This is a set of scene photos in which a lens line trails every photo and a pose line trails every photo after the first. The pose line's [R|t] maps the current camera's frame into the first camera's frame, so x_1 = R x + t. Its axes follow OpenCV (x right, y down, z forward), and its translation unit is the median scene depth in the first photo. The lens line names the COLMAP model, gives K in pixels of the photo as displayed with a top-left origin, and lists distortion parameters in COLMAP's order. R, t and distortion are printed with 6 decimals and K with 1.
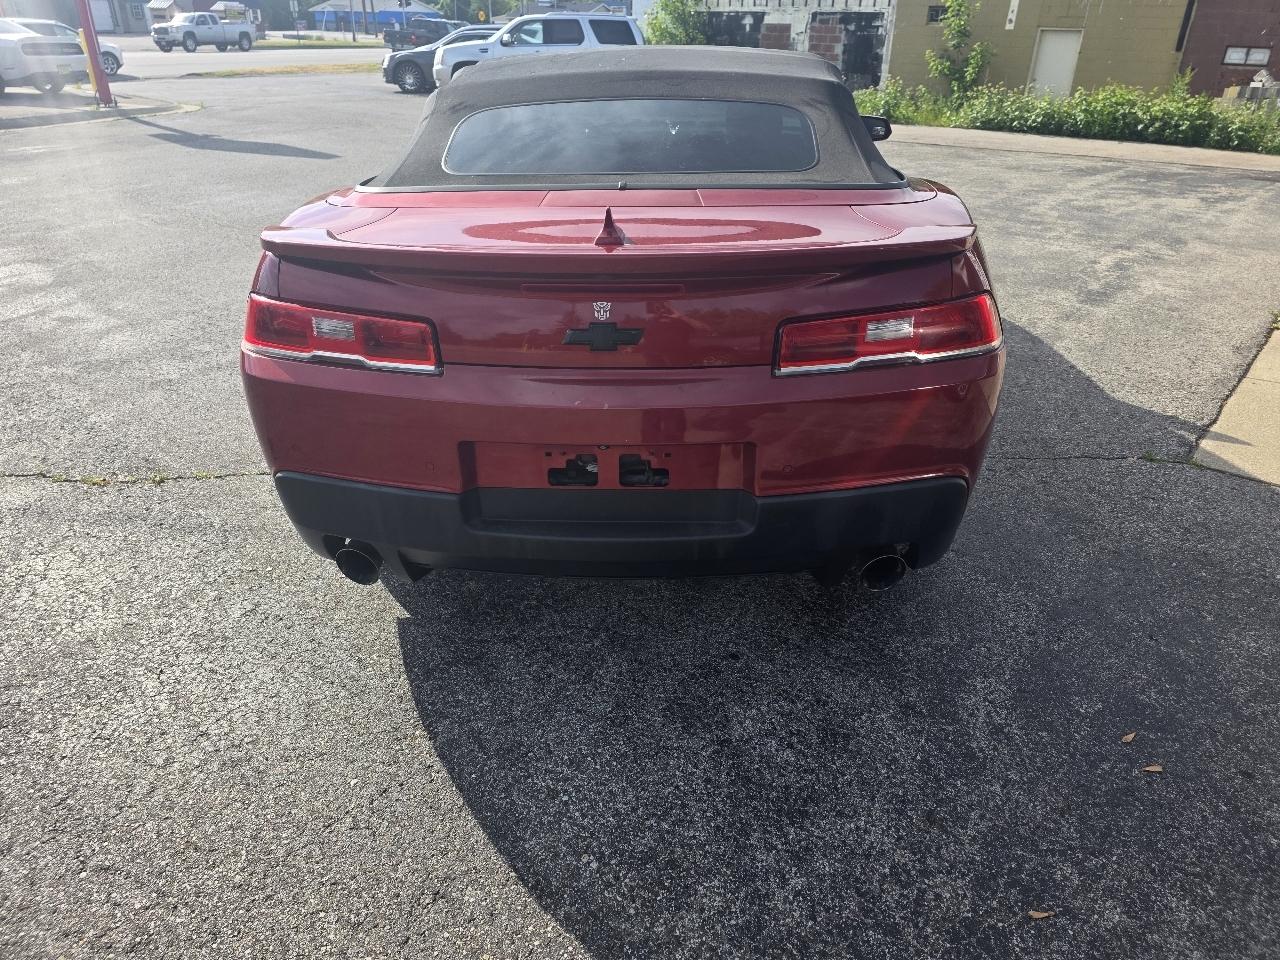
lens RADIAL K [[889.8, 0, 619.2], [0, 889.8, 456.4], [0, 0, 1]] dist [0.060237, -0.037299]
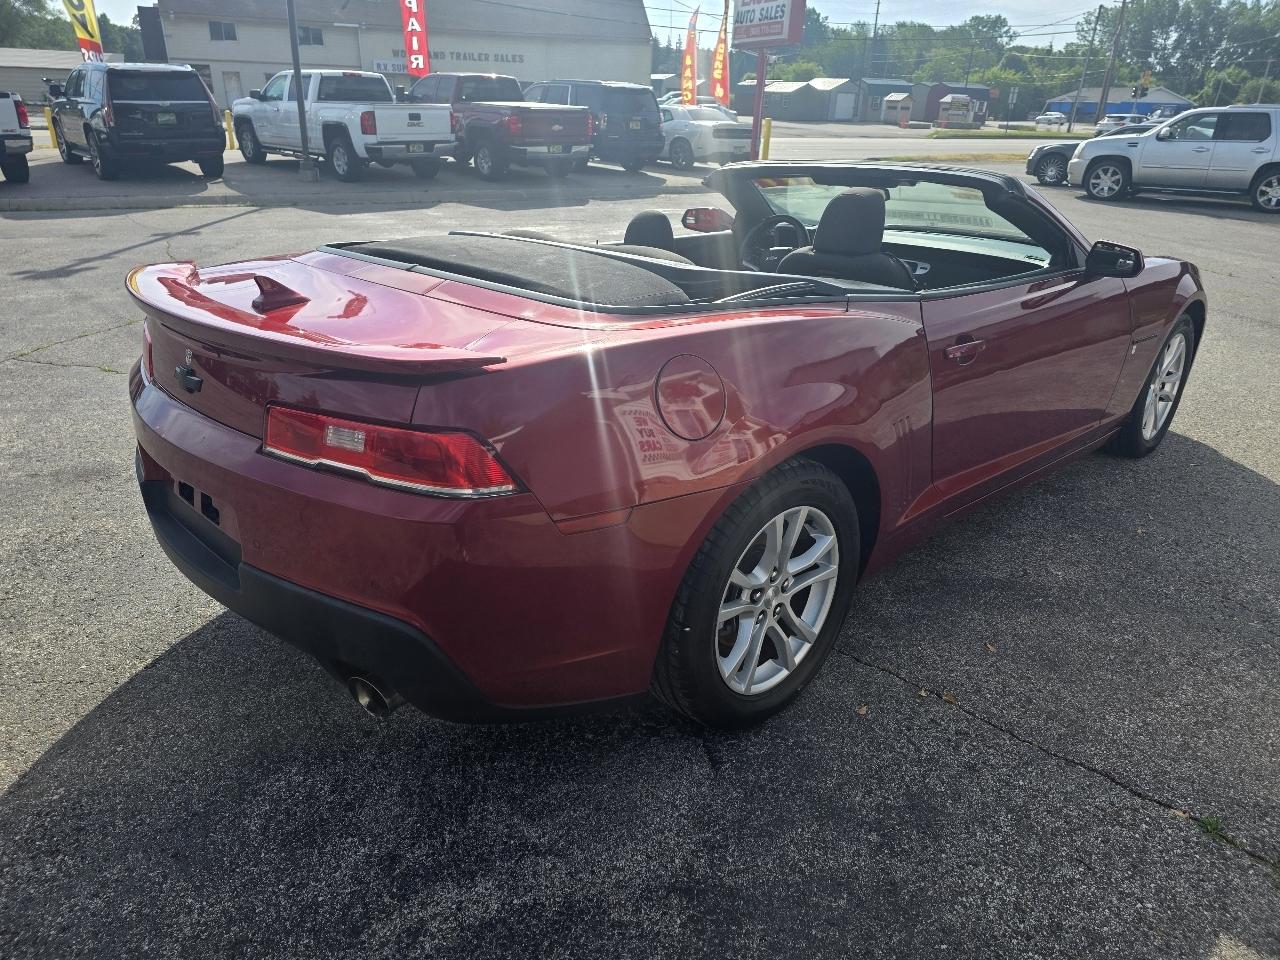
lens RADIAL K [[892.3, 0, 664.6], [0, 892.3, 477.3], [0, 0, 1]] dist [0.056959, -0.044351]
pose [[0.728047, 0.274641, -0.628108, 0.105354], [-0.313839, 0.948117, 0.050790, -0.022979], [0.609469, 0.160147, 0.776467, 0.043087]]
